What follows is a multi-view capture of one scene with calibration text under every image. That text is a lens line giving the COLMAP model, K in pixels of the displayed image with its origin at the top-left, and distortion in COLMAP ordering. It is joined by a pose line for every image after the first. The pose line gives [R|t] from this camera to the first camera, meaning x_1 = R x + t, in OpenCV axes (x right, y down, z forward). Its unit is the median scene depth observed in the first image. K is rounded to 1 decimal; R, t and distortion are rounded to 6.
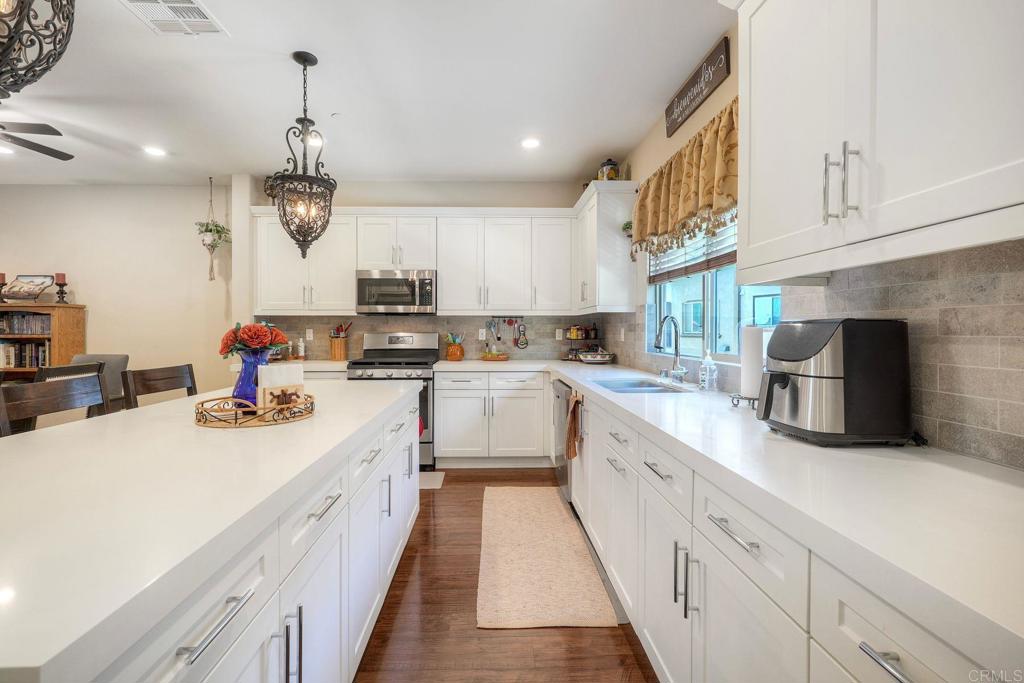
lens RADIAL K [[462.8, 0, 499.4], [0, 462.8, 330.3], [0, 0, 1]] dist [-0.002031, 0.000021]
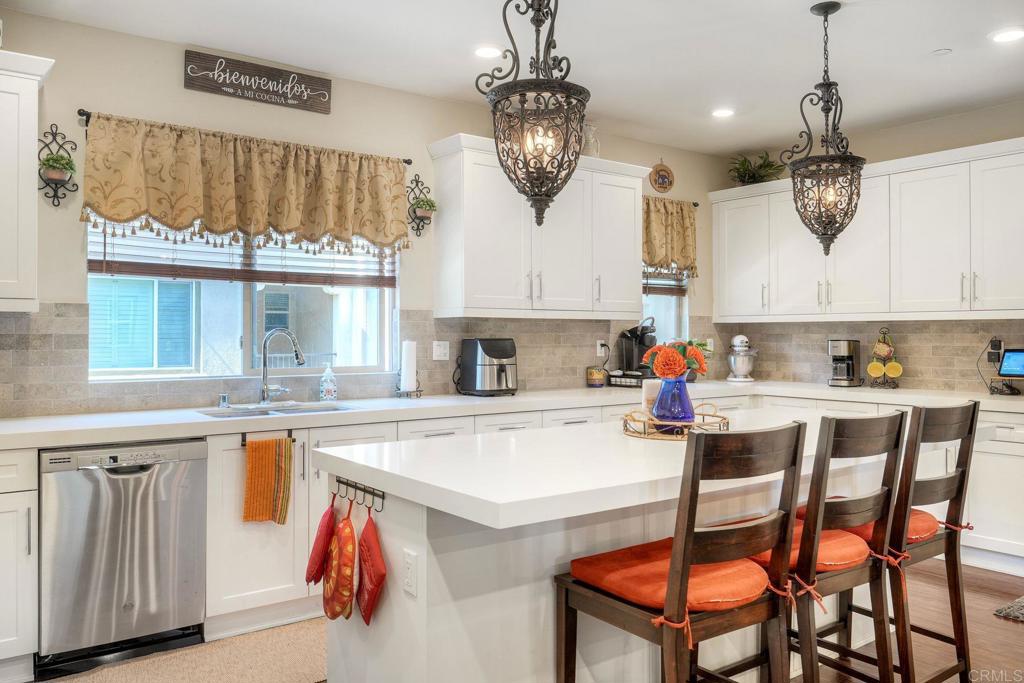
lens RADIAL K [[800.5, 0, 515.6], [0, 800.5, 327.8], [0, 0, 1]] dist [-0.002196, -0.007638]
pose [[-0.588441, 0.008455, 0.808496, -0.680590], [0.000778, 0.999951, -0.009891, -0.010261], [-0.808540, -0.005191, -0.588419, 0.908619]]
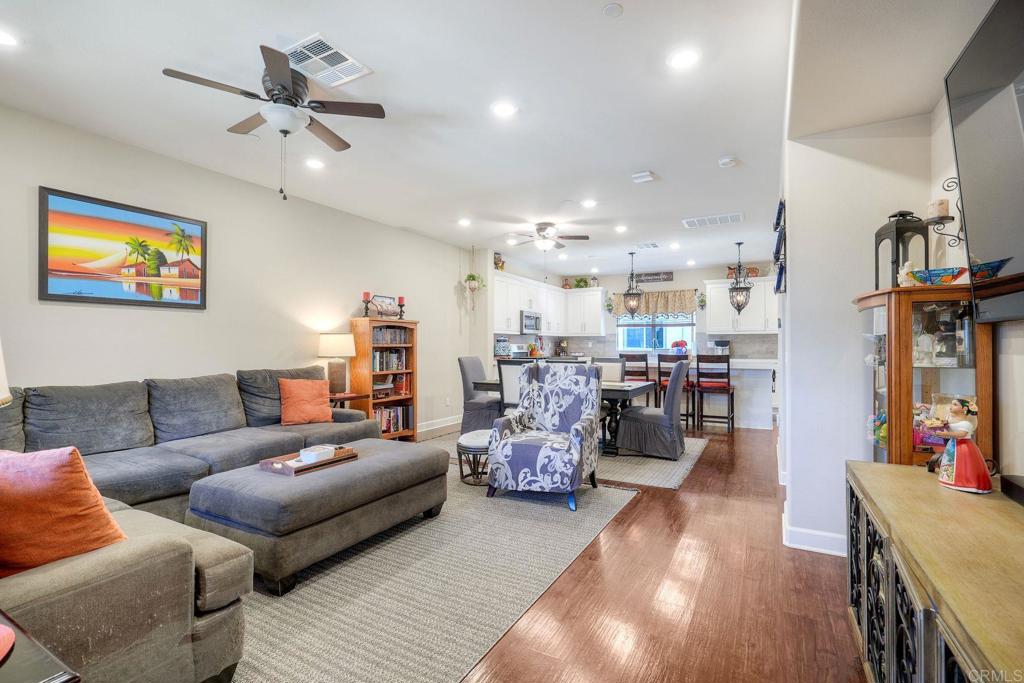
lens RADIAL K [[469.6, 0, 507.8], [0, 469.6, 344.2], [0, 0, 1]] dist [-0.001700, 0.000633]
pose [[0.504593, 0.002443, 0.863354, -2.000506], [0.000731, 0.999994, -0.003257, 0.014244], [-0.863357, 0.002274, 0.504588, 0.079179]]
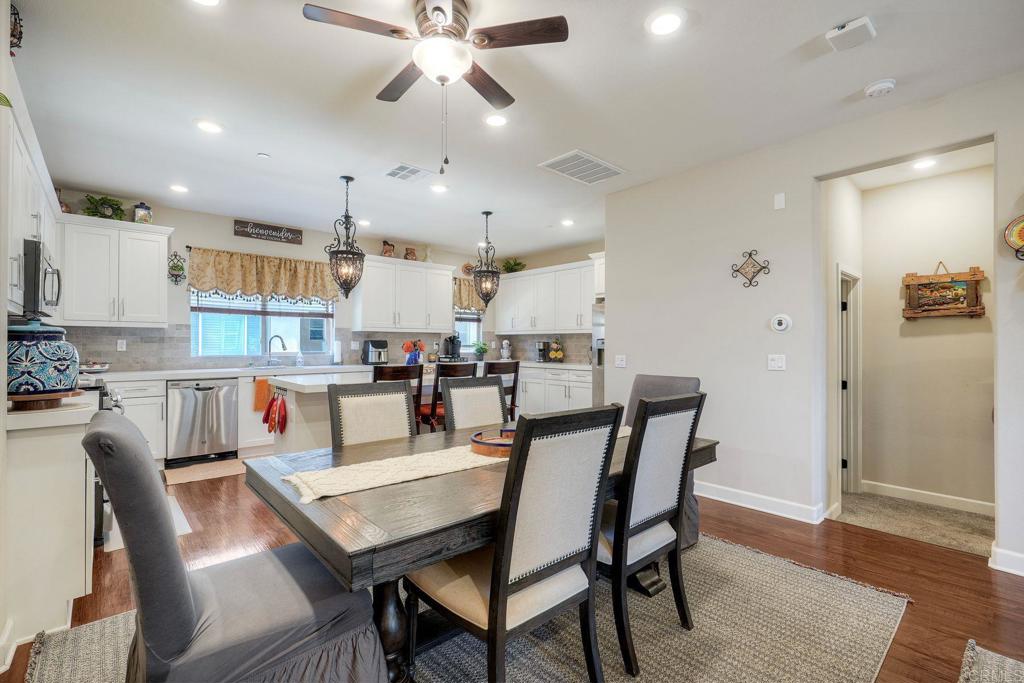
lens RADIAL K [[457.9, 0, 515.0], [0, 457.9, 340.7], [0, 0, 1]] dist [-0.004984, 0.000468]
pose [[-0.655145, 0.003399, 0.755496, -1.163650], [-0.002049, 0.999978, -0.006275, 0.002686], [-0.755501, -0.005659, -0.655123, 0.916402]]
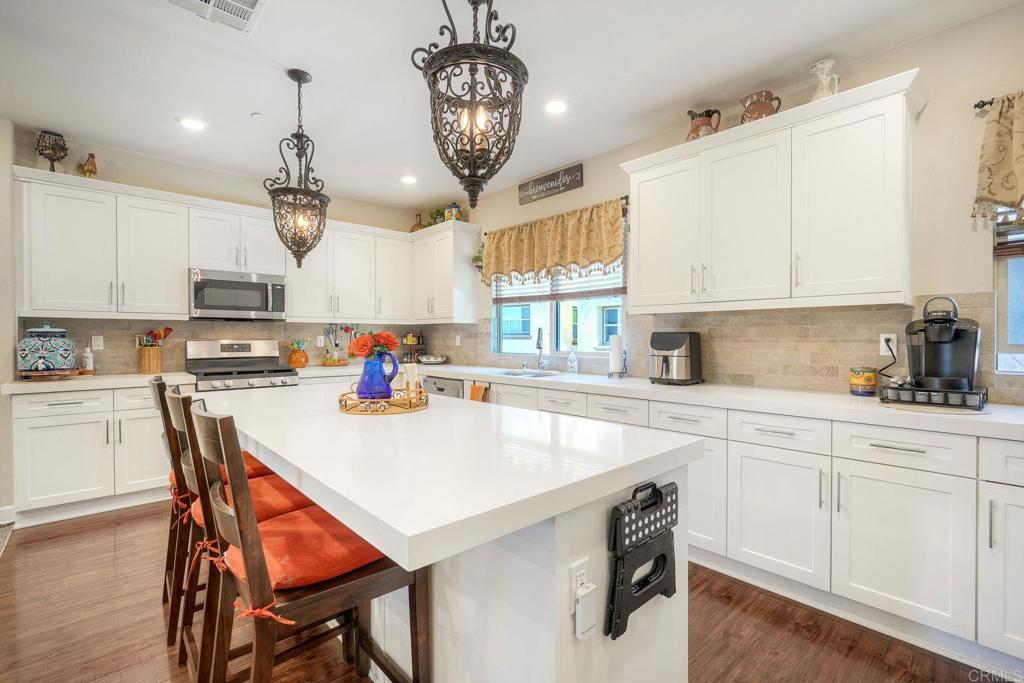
lens RADIAL K [[457.9, 0, 515.0], [0, 457.9, 340.7], [0, 0, 1]] dist [-0.004984, 0.000468]
pose [[0.751783, -0.005553, 0.659387, -0.414569], [0.000759, 0.999971, 0.007556, 0.000781], [-0.659410, -0.005179, 0.751765, -0.054772]]
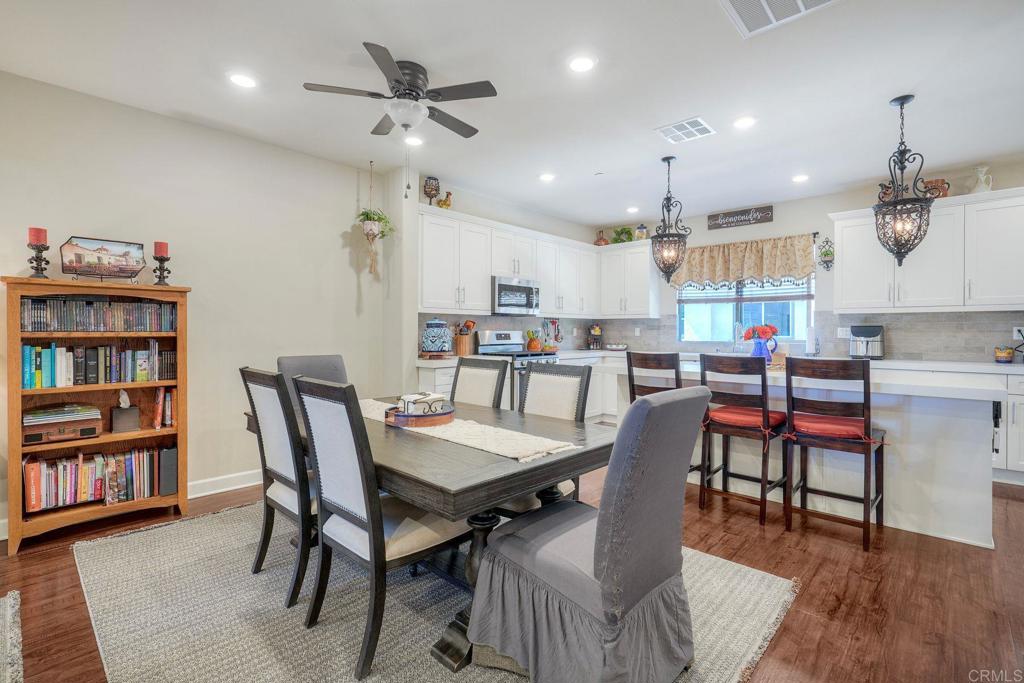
lens RADIAL K [[470.7, 0, 527.2], [0, 470.7, 336.6], [0, 0, 1]] dist [-0.002964, 0.000136]
pose [[0.685613, -0.007506, 0.727927, -1.107494], [-0.002254, 0.999920, 0.012433, 0.006769], [-0.727962, -0.010165, 0.685542, 0.129576]]
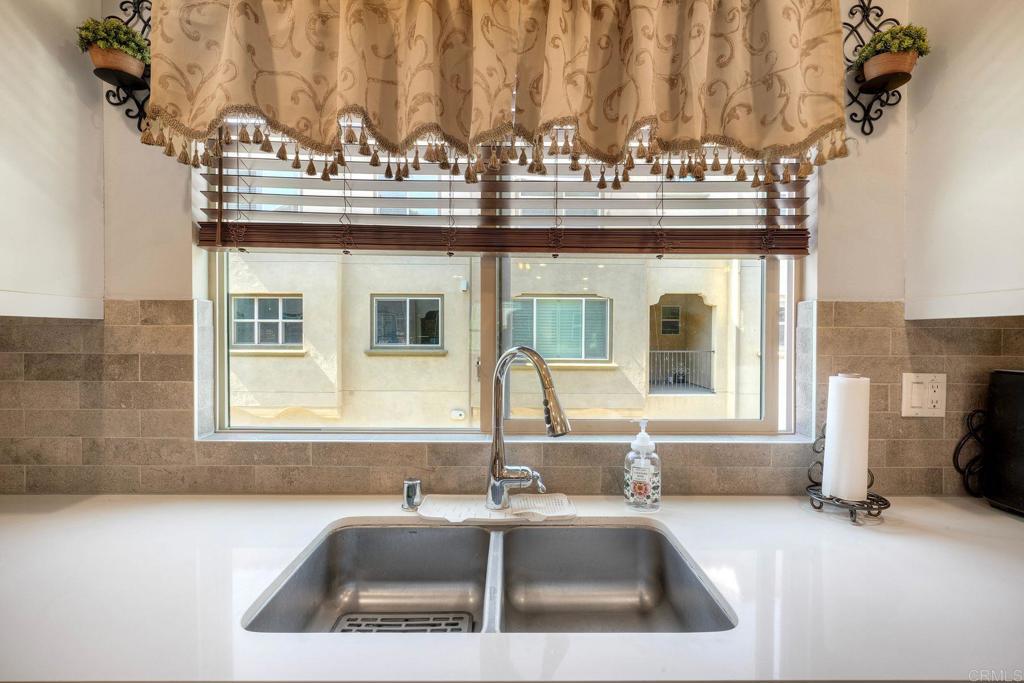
lens RADIAL K [[456.8, 0, 509.5], [0, 456.8, 340.5], [0, 0, 1]] dist [-0.001178, 0.000099]
pose [[0.021381, -0.013292, 0.999683, -0.016794], [-0.004251, 0.999901, 0.013386, -0.024675], [-0.999762, -0.004535, 0.021322, 0.590048]]
